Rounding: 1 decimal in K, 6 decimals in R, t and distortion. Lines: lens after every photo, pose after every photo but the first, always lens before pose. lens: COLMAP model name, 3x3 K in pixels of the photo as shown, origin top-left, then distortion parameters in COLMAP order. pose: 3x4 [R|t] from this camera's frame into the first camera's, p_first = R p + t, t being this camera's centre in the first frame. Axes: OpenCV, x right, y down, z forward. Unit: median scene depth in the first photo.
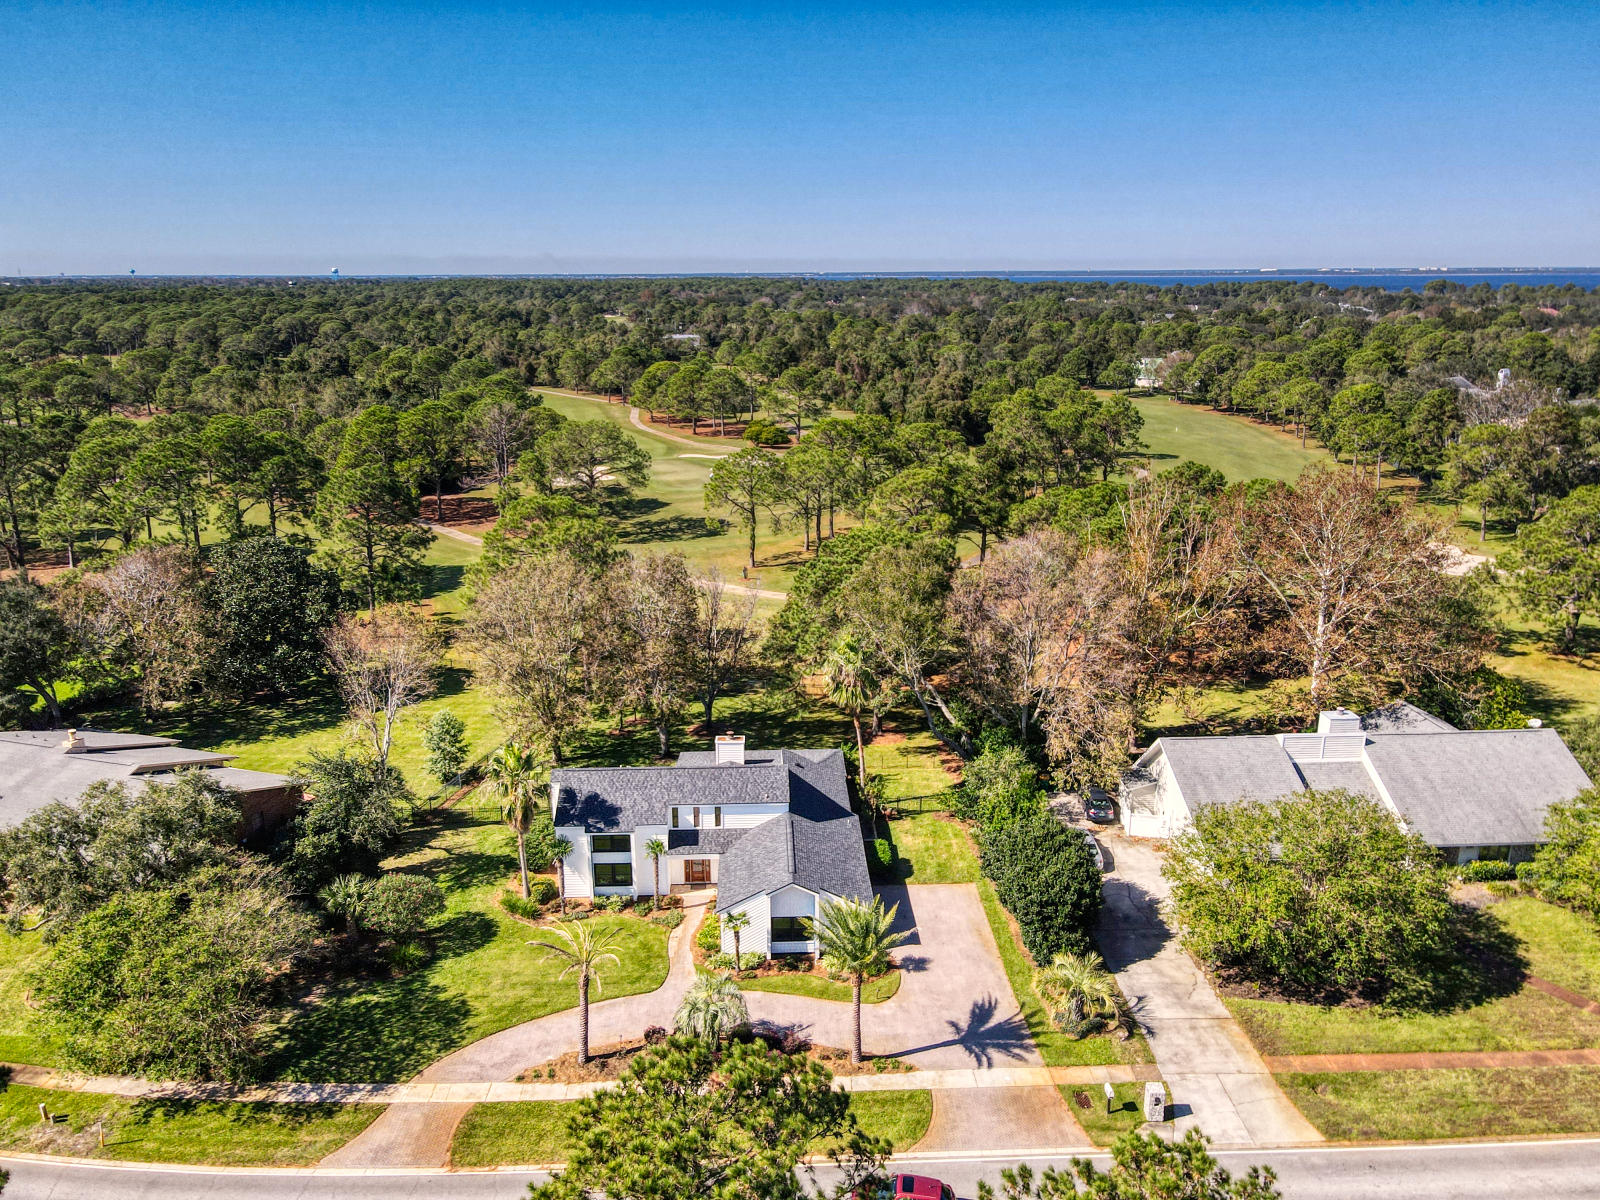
lens RADIAL K [[1174.7, 0, 800.0], [0, 1174.7, 600.0], [0, 0, 1]] dist [0.014044, 0.008811]
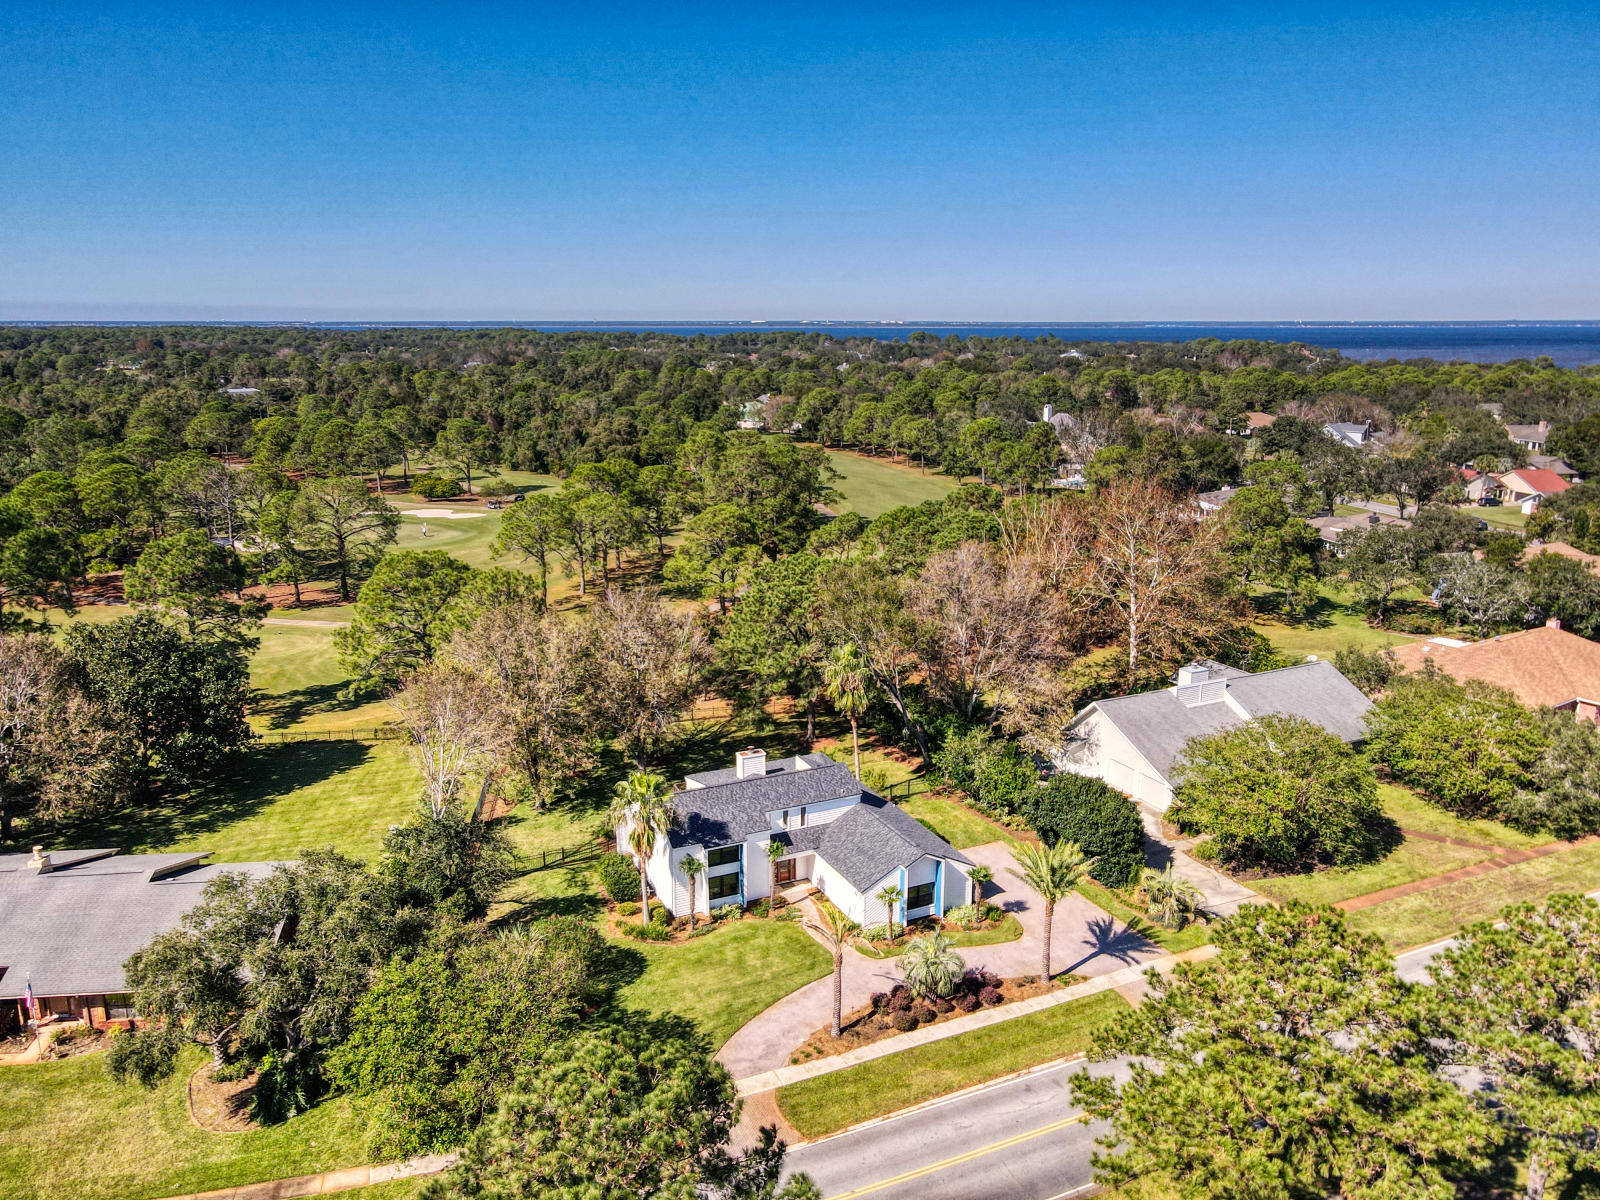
lens RADIAL K [[1174.7, 0, 800.0], [0, 1174.7, 600.0], [0, 0, 1]] dist [0.014044, 0.008811]
pose [[0.919422, -0.087428, 0.383431, -0.484856], [0.102617, 0.994534, -0.019293, 0.004956], [-0.379649, 0.057085, 0.923368, -0.019366]]
